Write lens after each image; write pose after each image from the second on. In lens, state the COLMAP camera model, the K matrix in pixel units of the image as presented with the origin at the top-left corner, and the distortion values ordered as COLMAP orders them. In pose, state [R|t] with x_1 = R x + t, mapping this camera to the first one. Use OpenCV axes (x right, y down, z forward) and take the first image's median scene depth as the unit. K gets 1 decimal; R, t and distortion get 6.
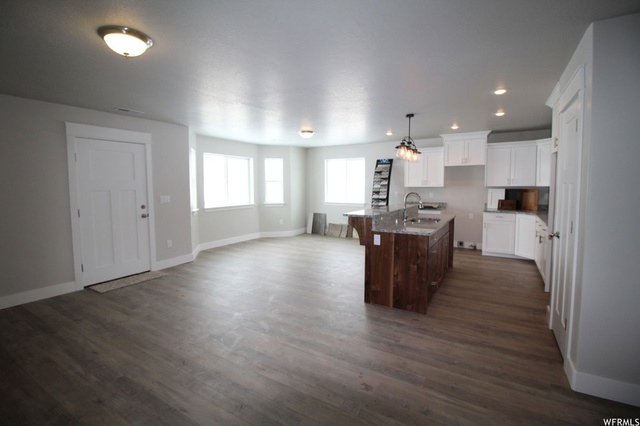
lens RADIAL K [[297.7, 0, 318.1], [0, 297.7, 204.5], [0, 0, 1]] dist [0.002359, 0.000112]
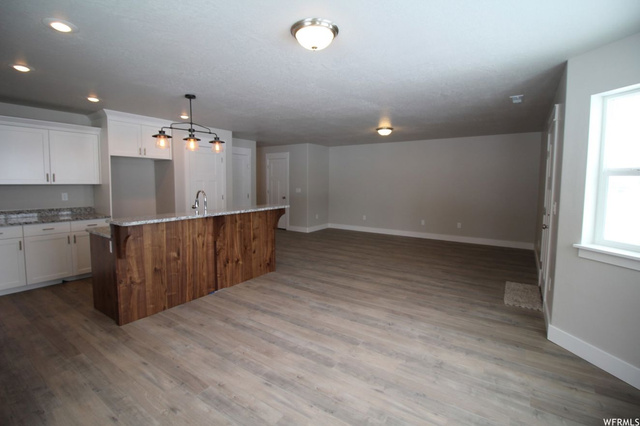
lens RADIAL K [[297.7, 0, 318.1], [0, 297.7, 204.5], [0, 0, 1]] dist [0.002359, 0.000112]
pose [[-0.998718, 0.000117, 0.050625, -0.056415], [0.007582, 0.989065, 0.147287, -0.088241], [-0.050055, 0.147482, -0.987797, 1.297748]]
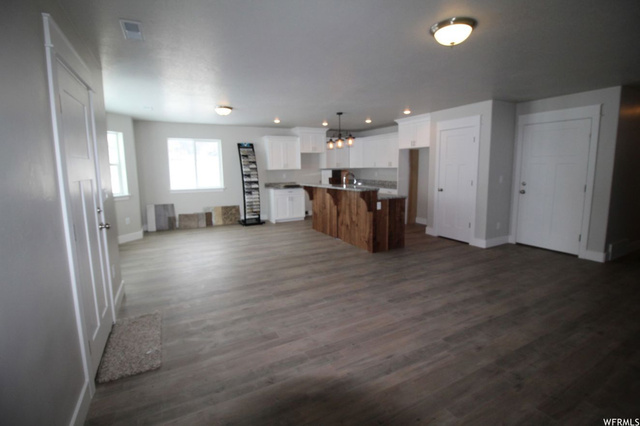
lens RADIAL K [[297.7, 0, 318.1], [0, 297.7, 204.5], [0, 0, 1]] dist [0.002359, 0.000112]
pose [[0.509017, -0.109402, 0.853776, -0.636713], [0.068264, 0.993897, 0.086659, -0.015292], [-0.858045, 0.014171, 0.513379, 0.297514]]
